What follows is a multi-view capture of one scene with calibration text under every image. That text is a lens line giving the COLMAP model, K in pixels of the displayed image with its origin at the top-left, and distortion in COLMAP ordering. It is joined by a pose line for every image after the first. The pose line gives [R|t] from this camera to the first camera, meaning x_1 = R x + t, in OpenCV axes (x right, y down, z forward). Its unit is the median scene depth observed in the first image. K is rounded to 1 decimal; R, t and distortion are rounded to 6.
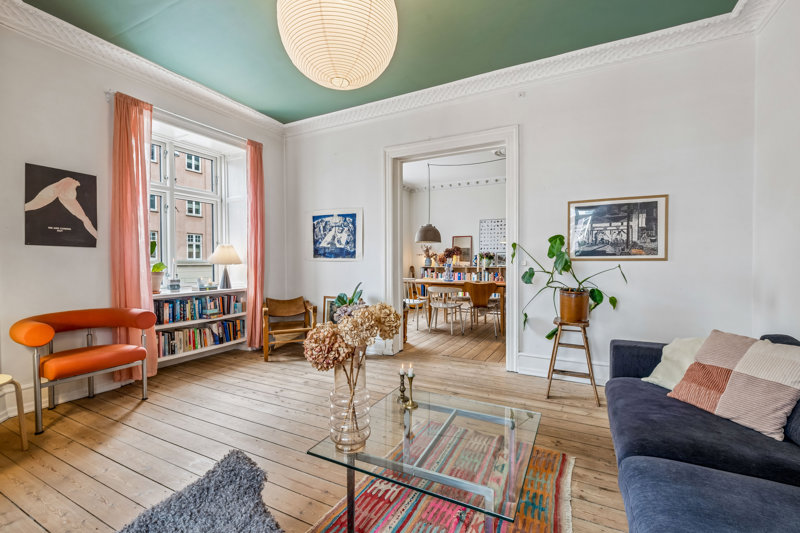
lens RADIAL K [[344.4, 0, 401.1], [0, 344.4, 267.4], [0, 0, 1]] dist [0.000809, 0.000101]
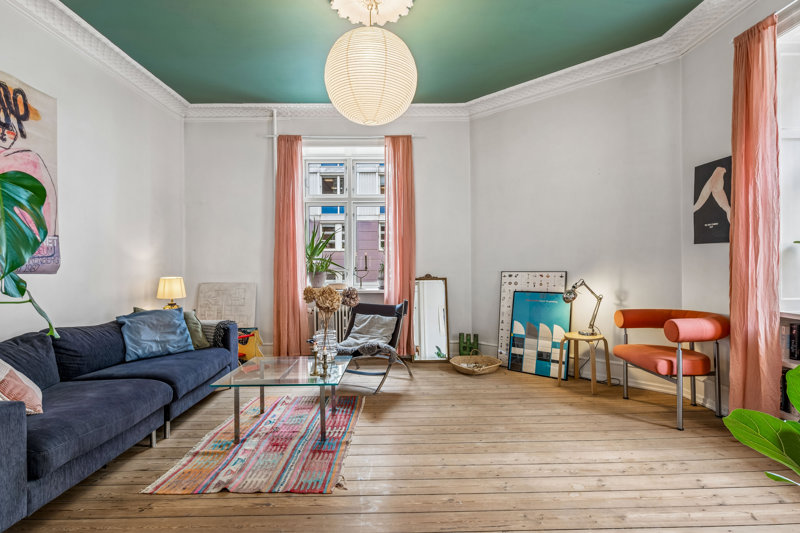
lens RADIAL K [[413.0, 0, 402.1], [0, 413.0, 263.4], [0, 0, 1]] dist [0.000142, 0.000420]
pose [[-0.888191, 0.007346, -0.459416, 0.271905], [0.000843, 0.999897, 0.014359, -0.020938], [0.459474, 0.012366, -0.888105, 1.515783]]
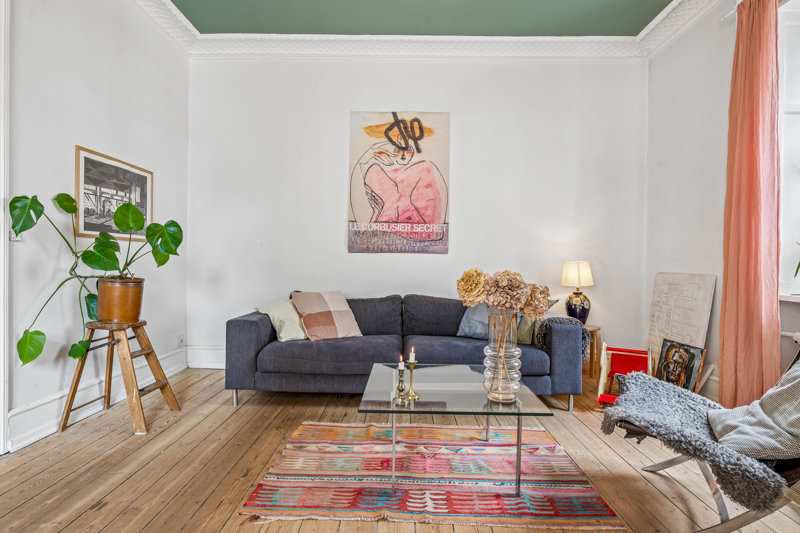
lens RADIAL K [[413.0, 0, 393.8], [0, 413.0, 265.5], [0, 0, 1]] dist [0.000142, 0.000420]
pose [[-0.428224, -0.008299, 0.903634, -0.532755], [0.011252, 0.999831, 0.014515, 0.034920], [-0.903603, 0.016384, -0.428058, 0.889888]]
